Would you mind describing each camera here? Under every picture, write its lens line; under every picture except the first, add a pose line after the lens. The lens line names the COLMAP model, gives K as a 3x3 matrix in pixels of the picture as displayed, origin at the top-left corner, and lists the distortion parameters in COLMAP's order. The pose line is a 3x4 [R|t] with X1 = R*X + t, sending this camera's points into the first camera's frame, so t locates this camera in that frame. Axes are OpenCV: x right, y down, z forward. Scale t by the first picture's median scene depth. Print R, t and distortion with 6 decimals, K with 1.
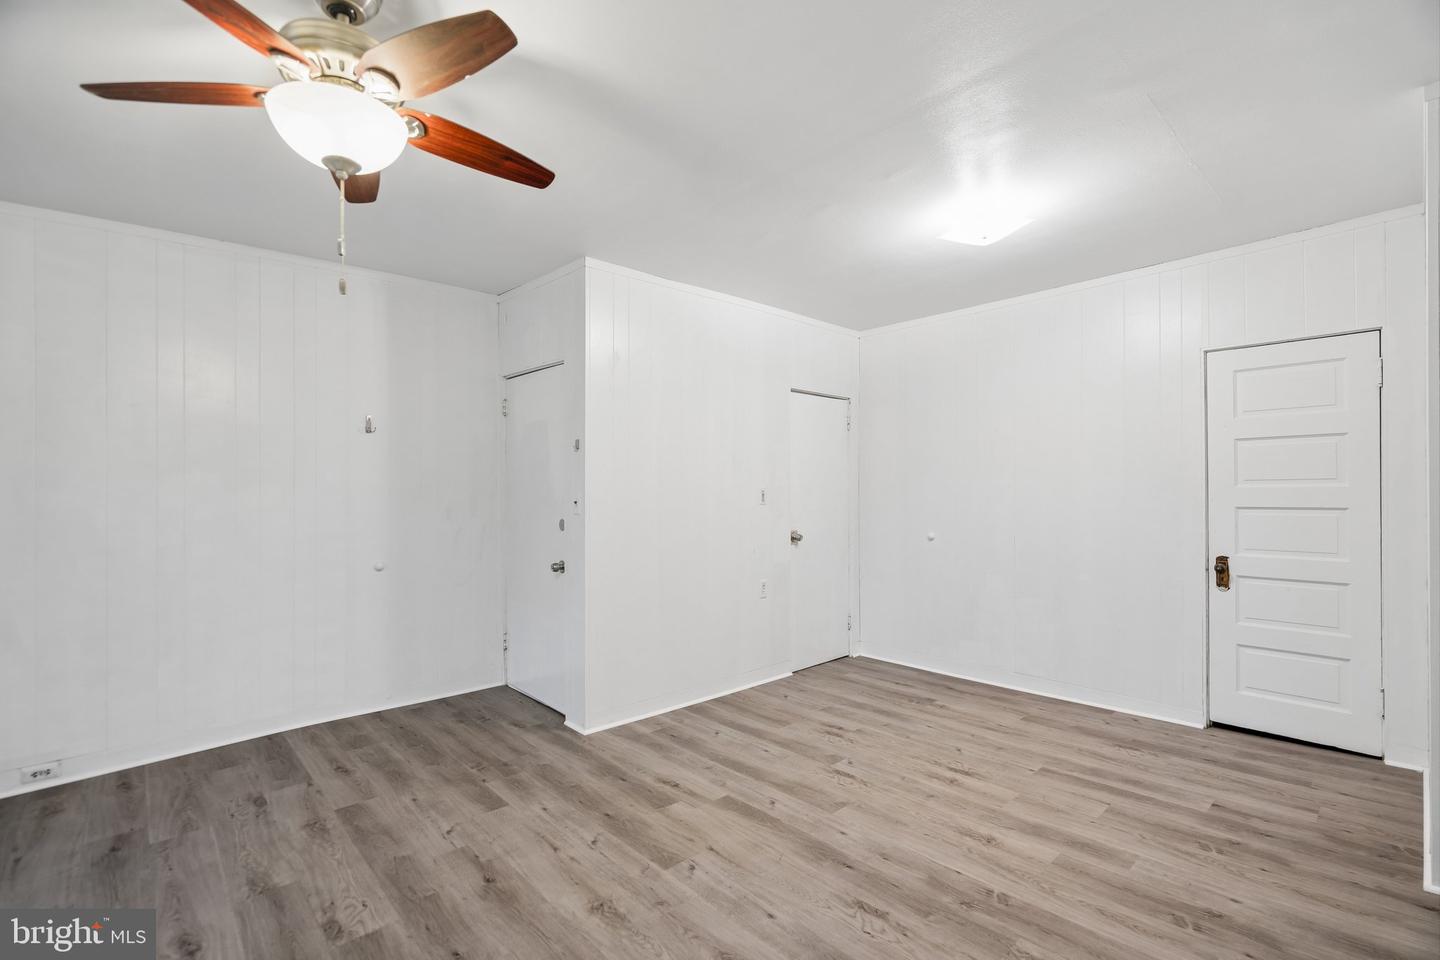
lens RADIAL K [[649.2, 0, 727.0], [0, 649.2, 485.7], [0, 0, 1]] dist [-0.004575, 0.001559]
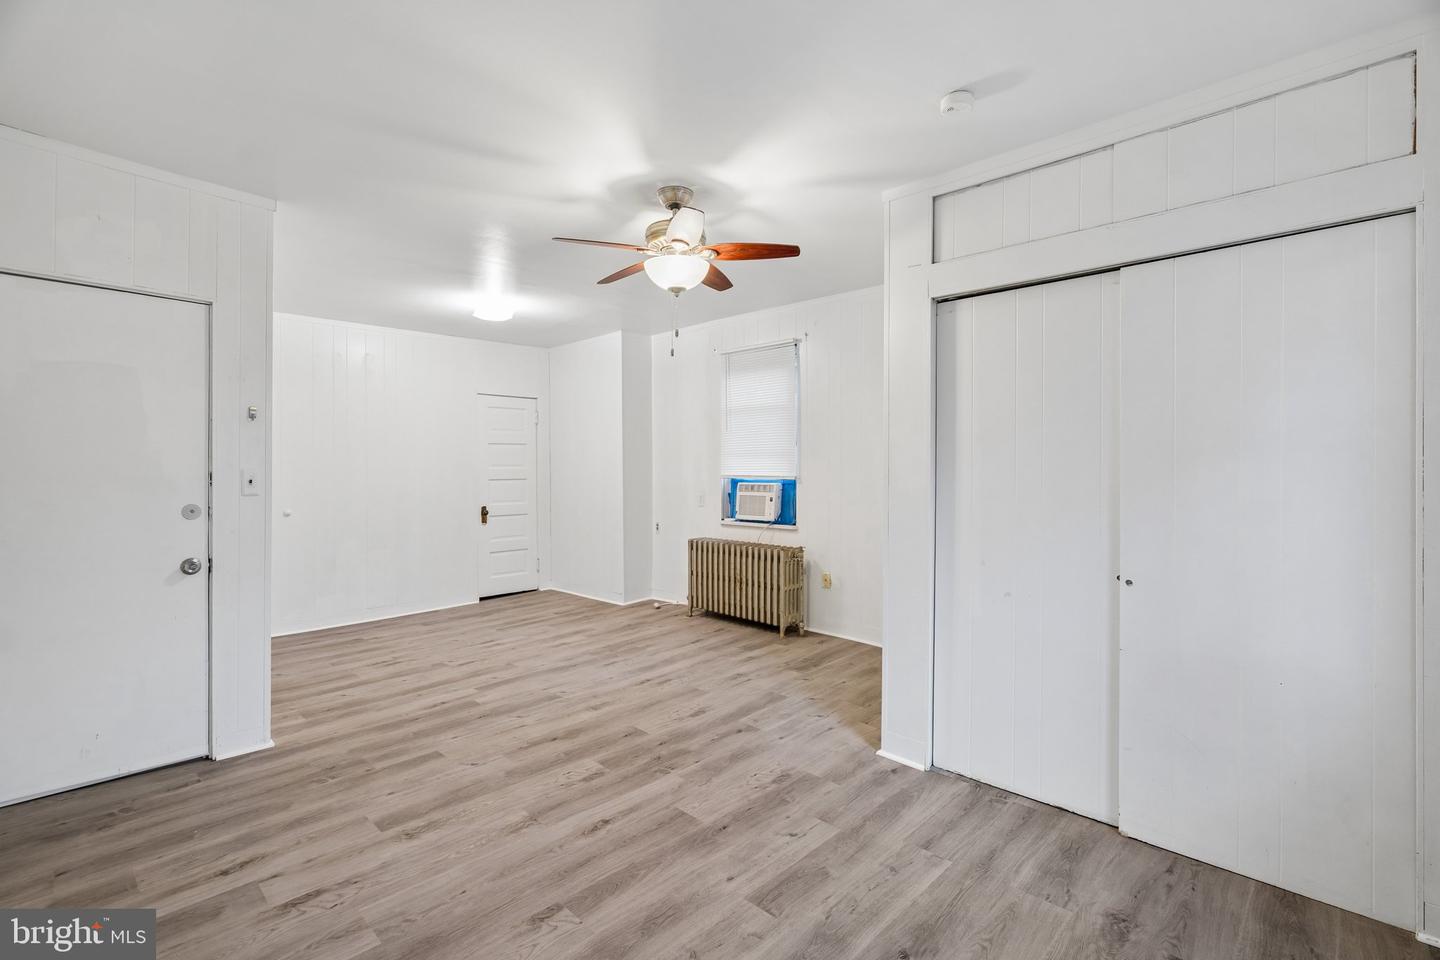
lens RADIAL K [[649.2, 0, 712.0], [0, 649.2, 478.6], [0, 0, 1]] dist [-0.004575, 0.001559]
pose [[-0.056602, -0.007518, 0.998369, -1.370767], [-0.001092, 0.999972, 0.007468, 0.017454], [-0.998396, -0.000668, -0.056608, 0.555598]]
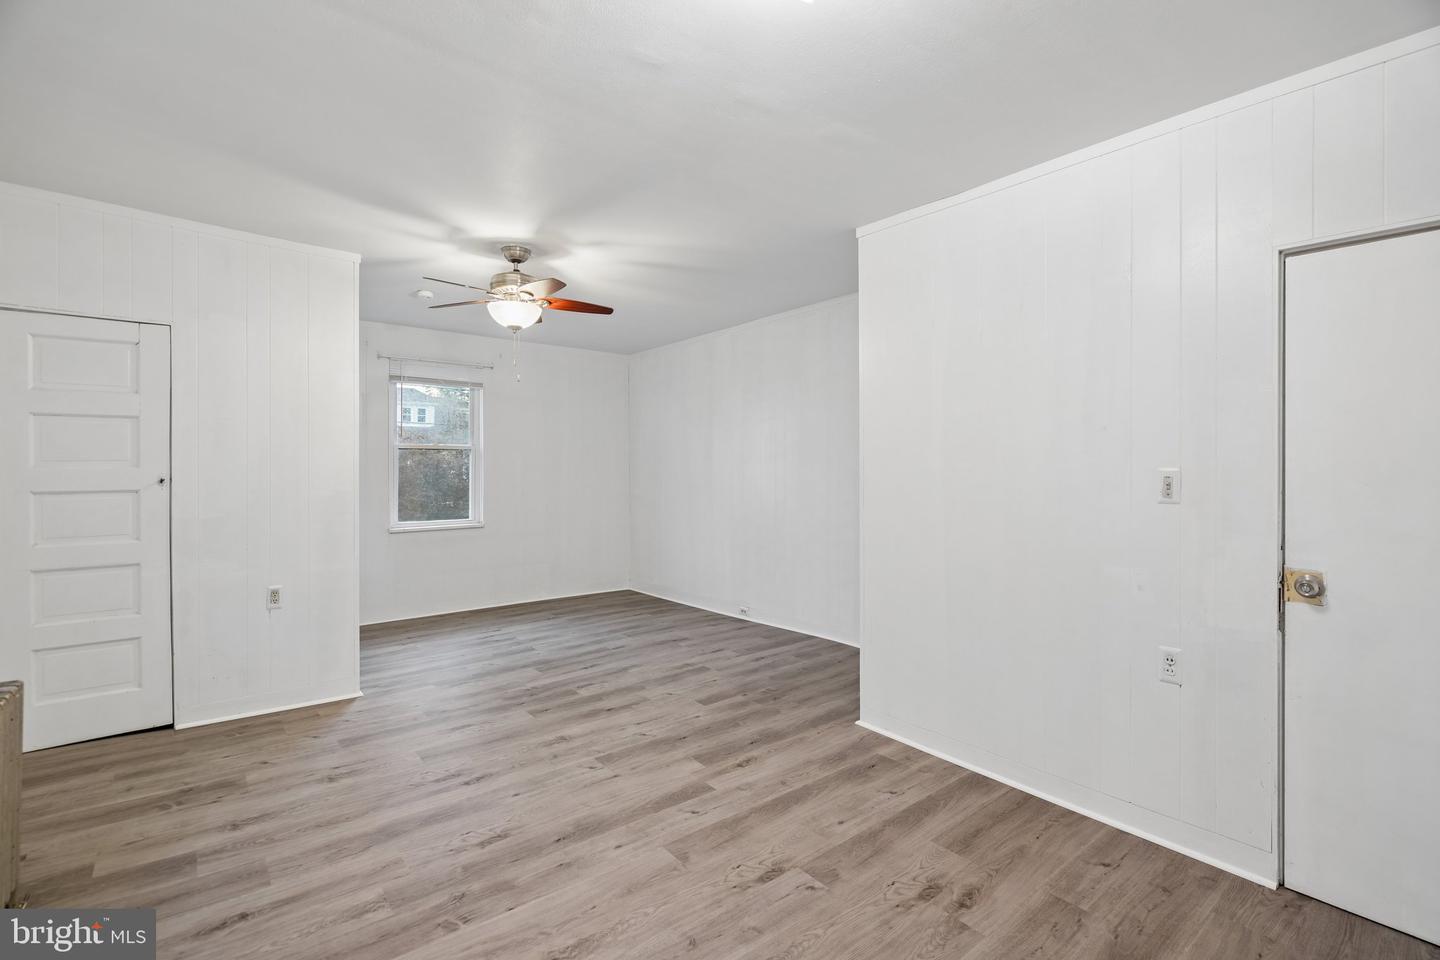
lens RADIAL K [[649.2, 0, 693.8], [0, 649.2, 472.2], [0, 0, 1]] dist [-0.004575, 0.001559]
pose [[-0.086988, 0.010709, -0.996152, 0.929584], [-0.001009, 0.999941, 0.010838, -0.002795], [0.996209, 0.001948, -0.086972, 1.022467]]
